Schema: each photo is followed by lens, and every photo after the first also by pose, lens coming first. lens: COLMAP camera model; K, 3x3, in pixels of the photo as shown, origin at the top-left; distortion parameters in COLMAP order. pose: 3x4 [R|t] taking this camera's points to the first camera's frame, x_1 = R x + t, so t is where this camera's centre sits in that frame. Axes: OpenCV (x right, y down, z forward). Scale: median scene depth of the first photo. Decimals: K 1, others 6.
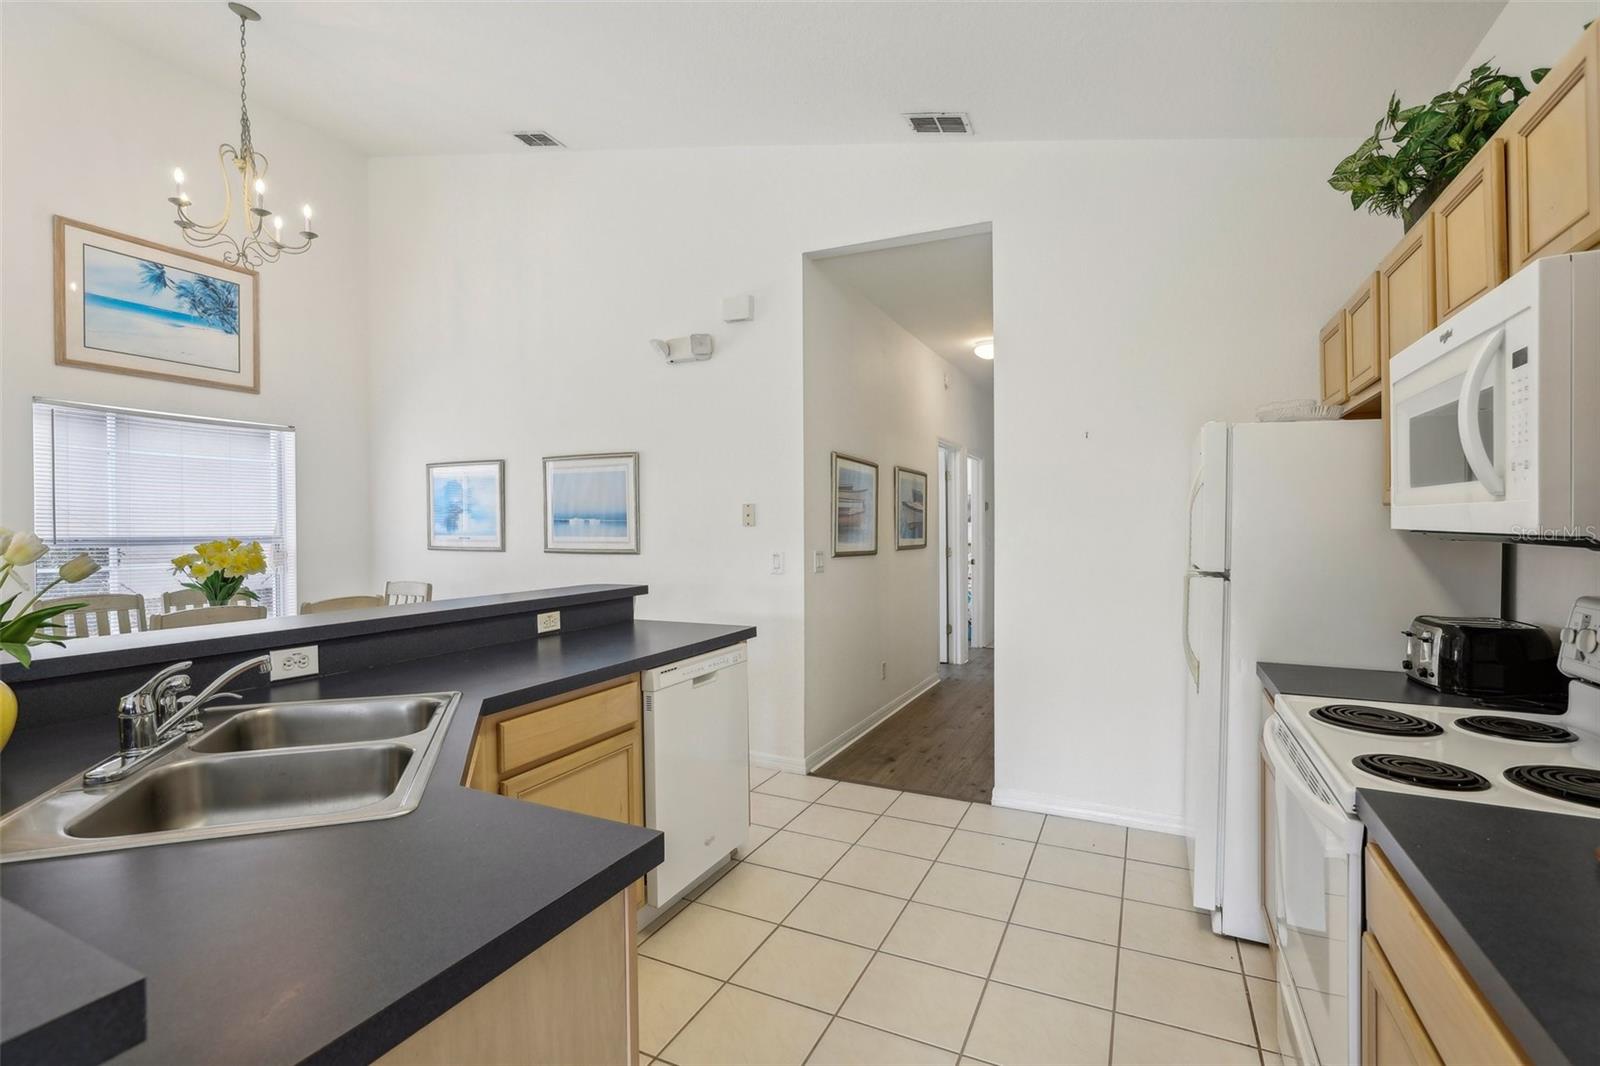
lens RADIAL K [[729.2, 0, 801.8], [0, 729.2, 530.2], [0, 0, 1]] dist [-0.036105, 0.011759]
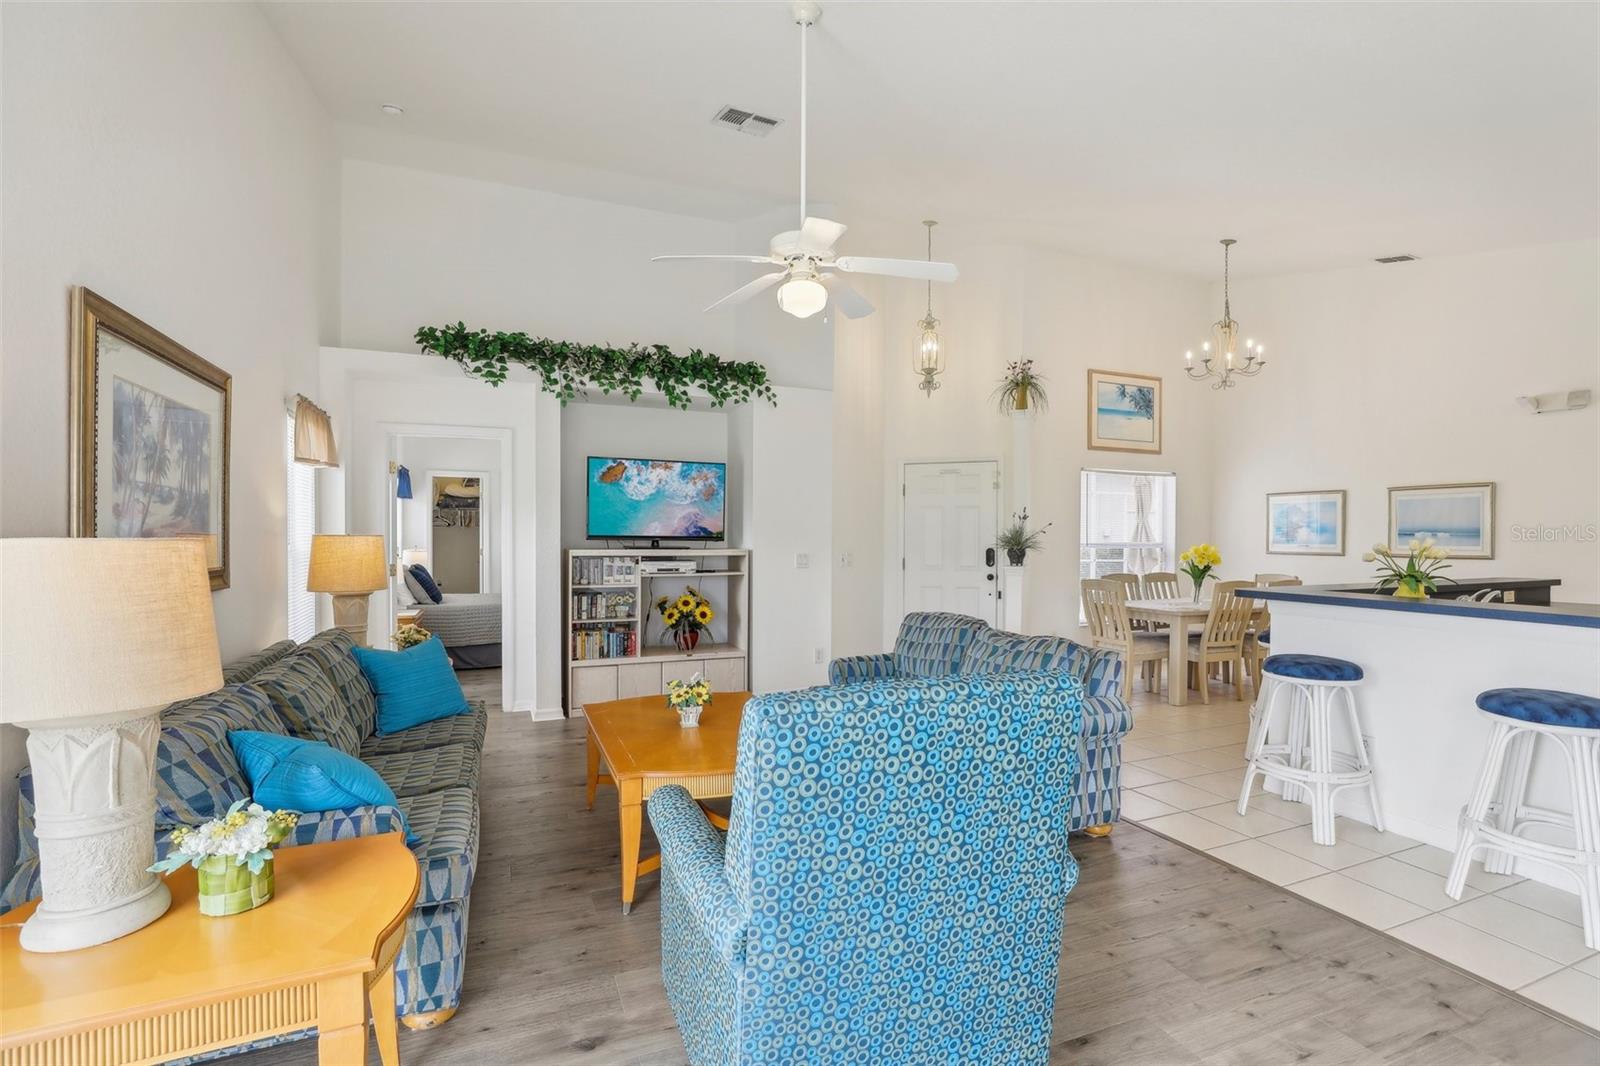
lens RADIAL K [[727.5, 0, 800.4], [0, 727.5, 551.6], [0, 0, 1]] dist [-0.039329, 0.011086]
pose [[0.740247, 0.016904, -0.672123, -0.297424], [-0.006884, 0.999822, 0.017564, 0.004966], [0.672300, -0.008374, 0.740232, -0.808023]]
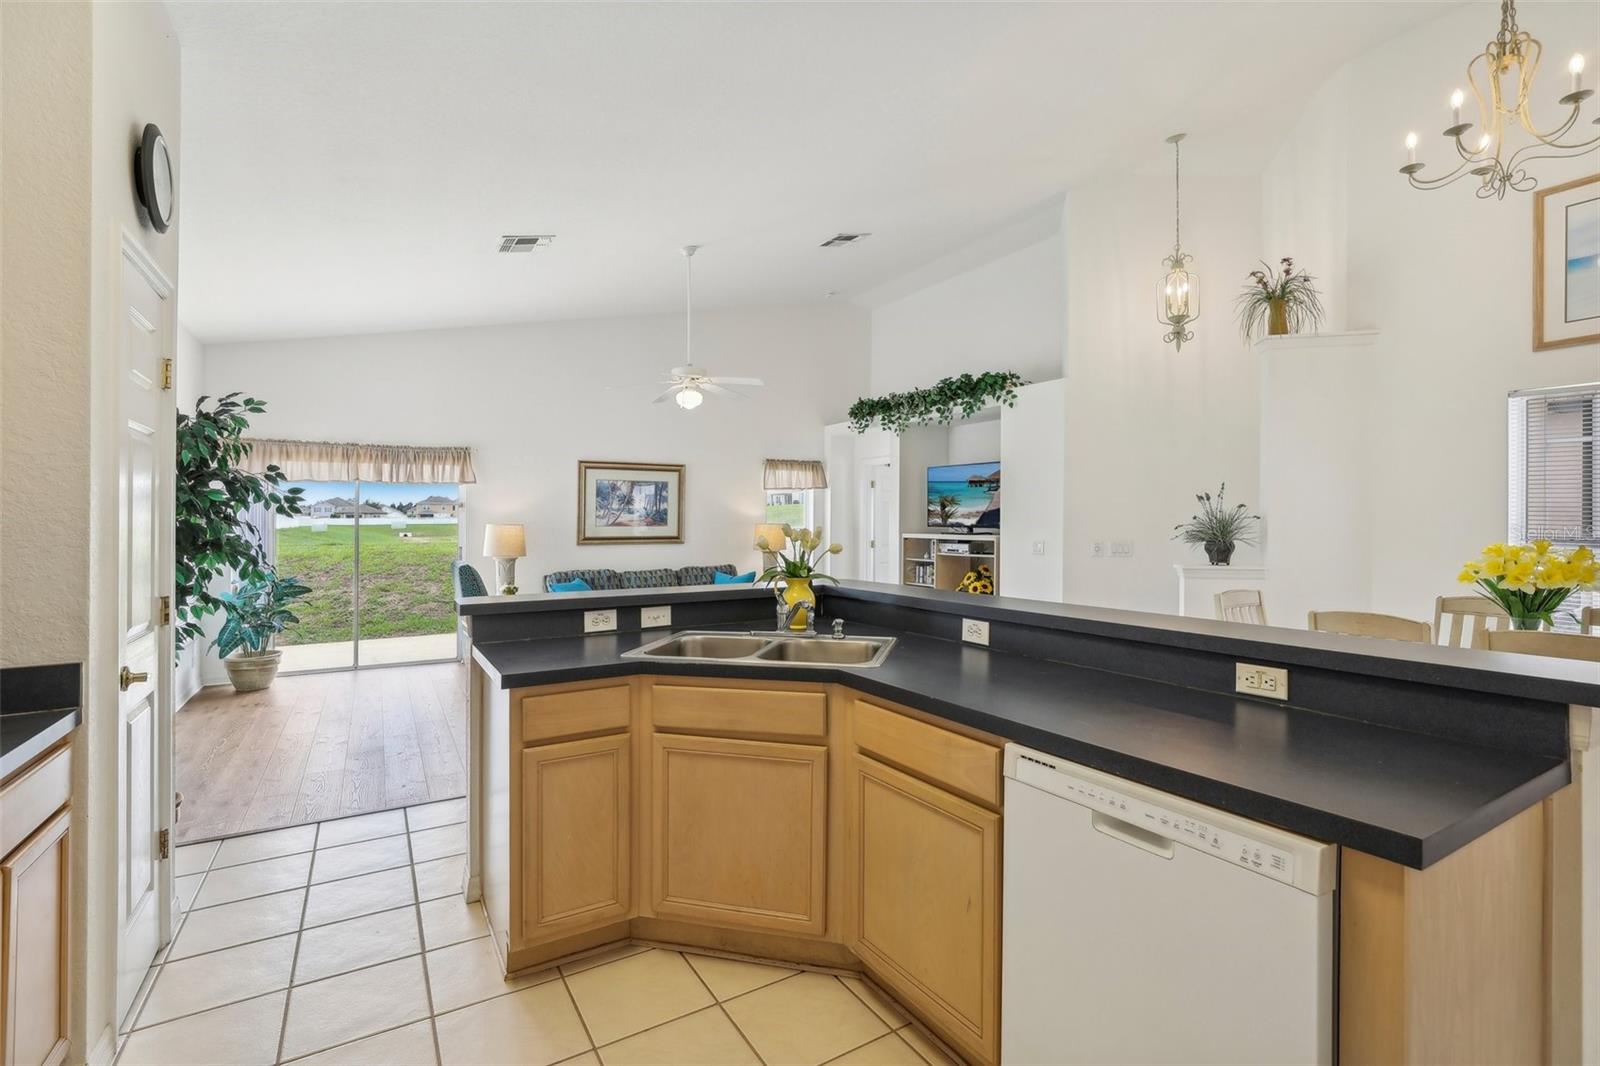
lens RADIAL K [[729.2, 0, 801.8], [0, 729.2, 530.2], [0, 0, 1]] dist [-0.036105, 0.011759]
pose [[-0.558243, 0.008538, -0.829633, 0.238473], [-0.003975, 0.999908, 0.012965, -0.005244], [0.829668, 0.010535, -0.558158, 0.645966]]
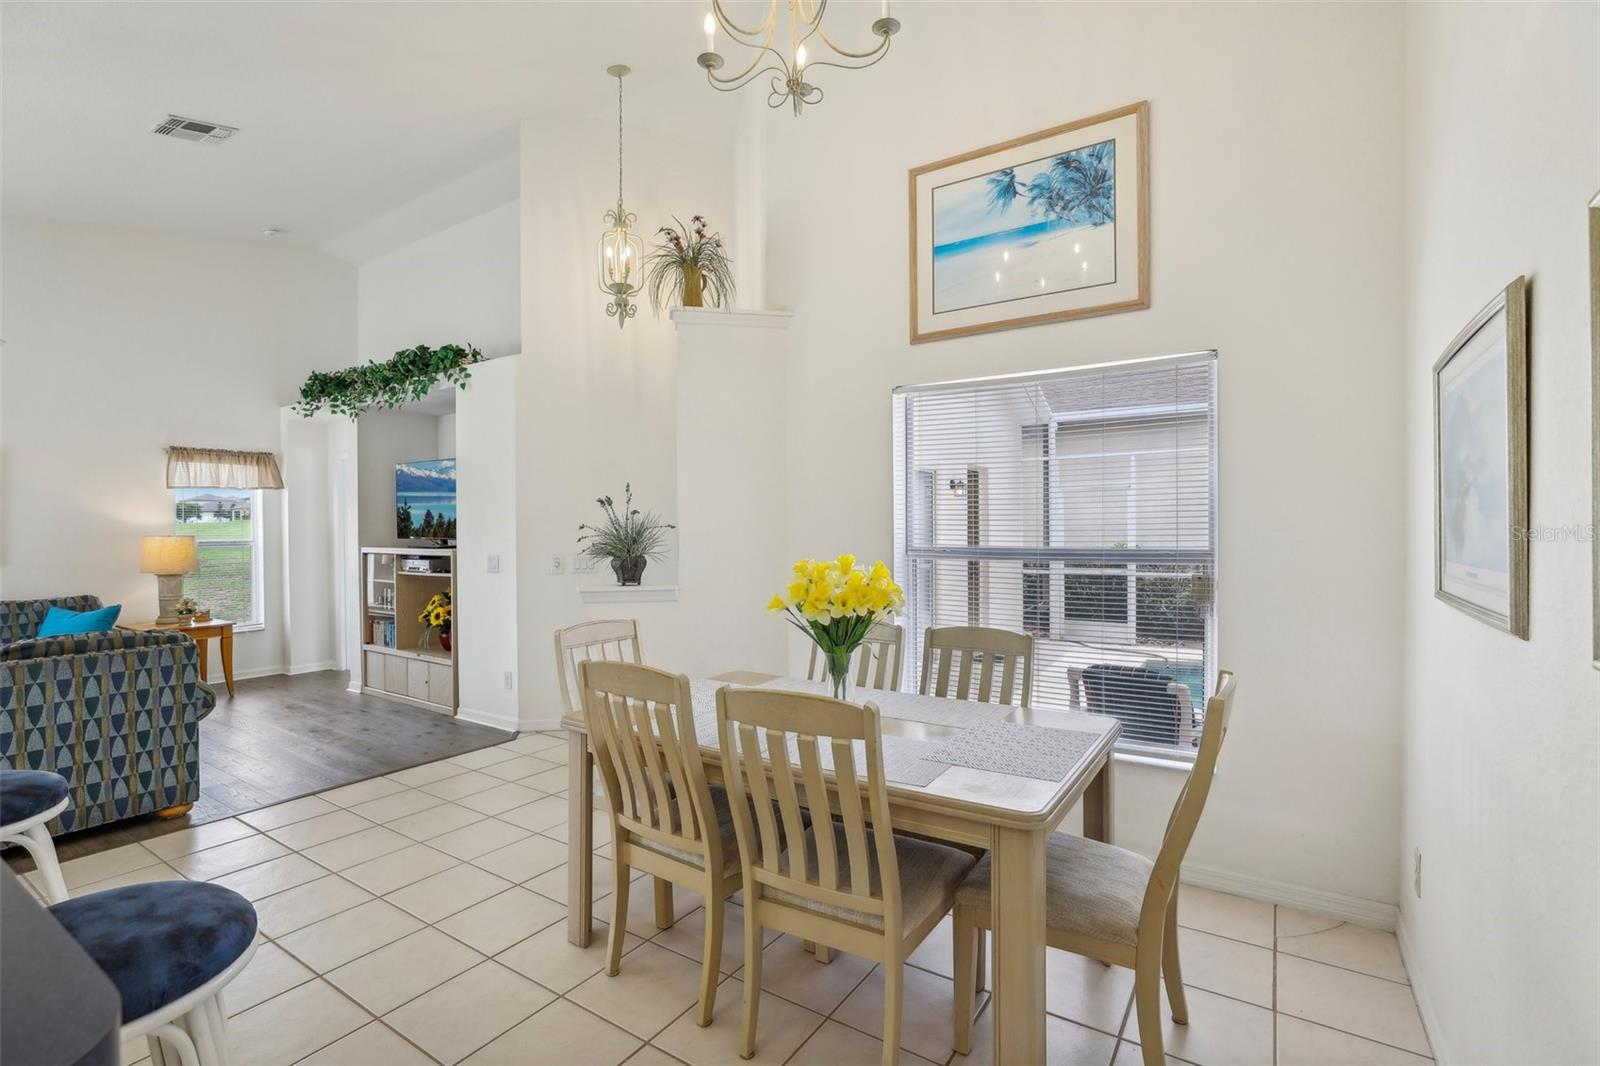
lens RADIAL K [[727.5, 0, 800.4], [0, 727.5, 551.6], [0, 0, 1]] dist [-0.039329, 0.011086]
pose [[-0.139277, 0.029368, -0.989818, -0.143912], [-0.001047, 0.999555, 0.029805, -0.009100], [0.990253, 0.005188, -0.139184, 0.881872]]
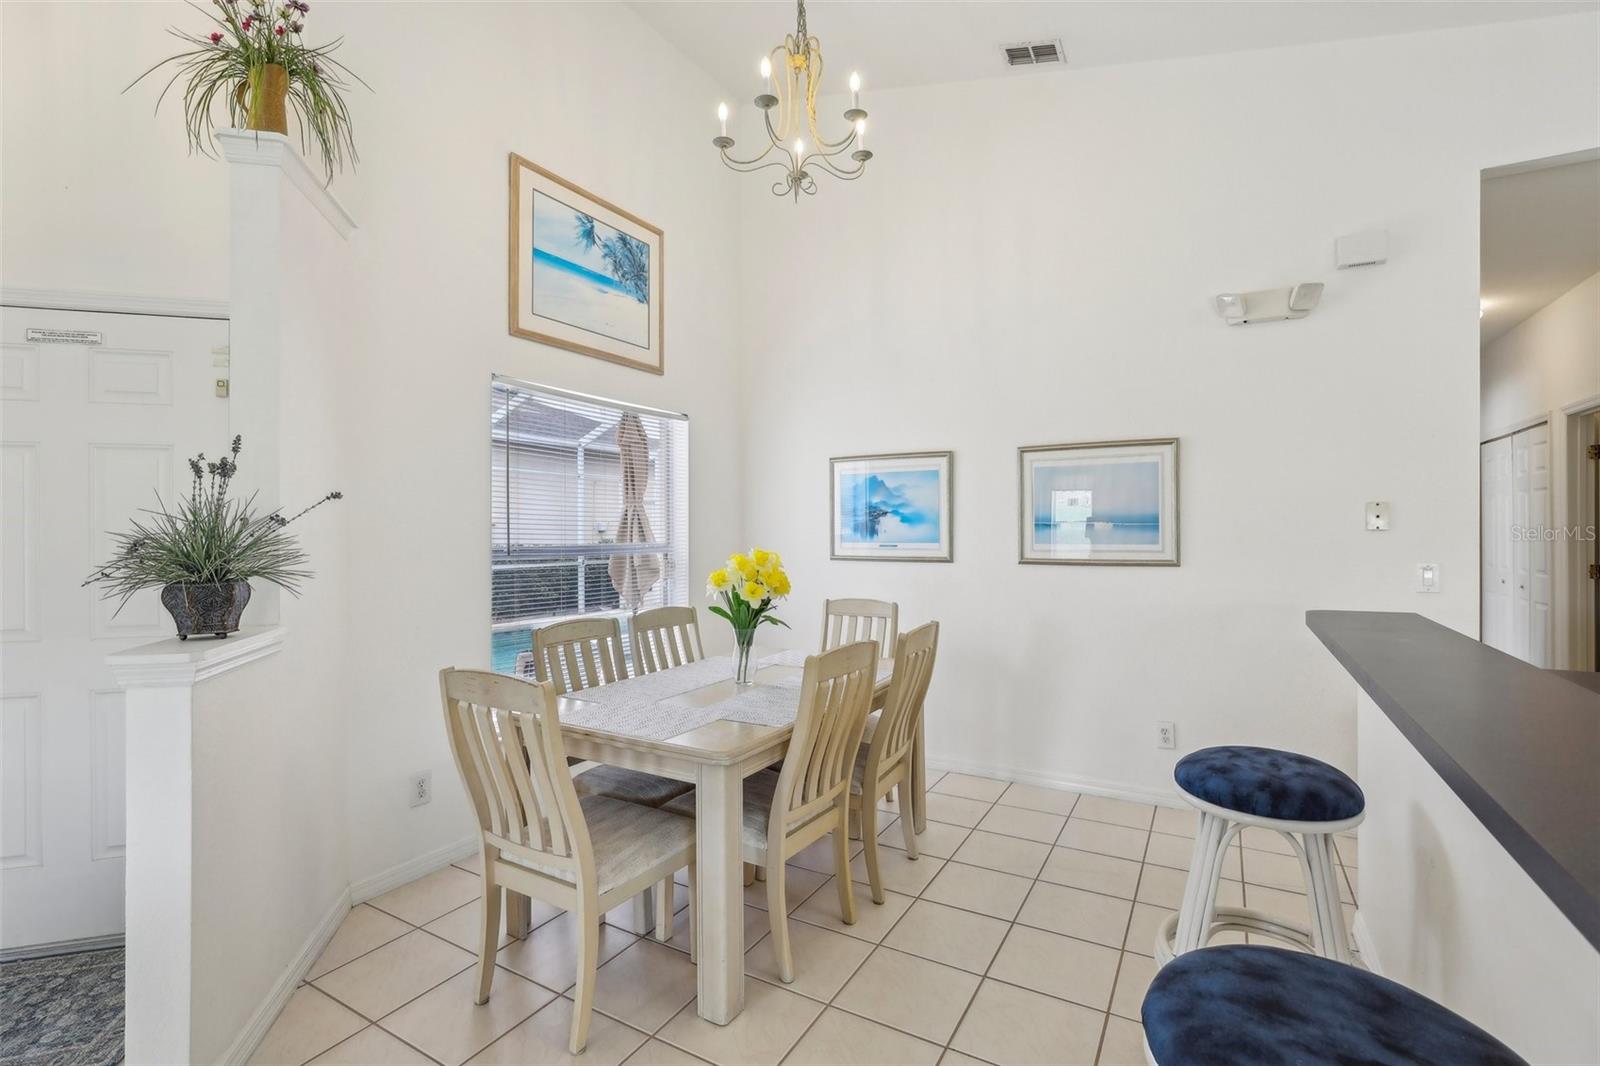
lens RADIAL K [[729.2, 0, 801.8], [0, 729.2, 530.2], [0, 0, 1]] dist [-0.036105, 0.011759]
pose [[0.996520, -0.003529, -0.083282, -0.578935], [0.003077, 0.999980, -0.005559, -0.003364], [0.083300, 0.005284, 0.996511, 0.181117]]
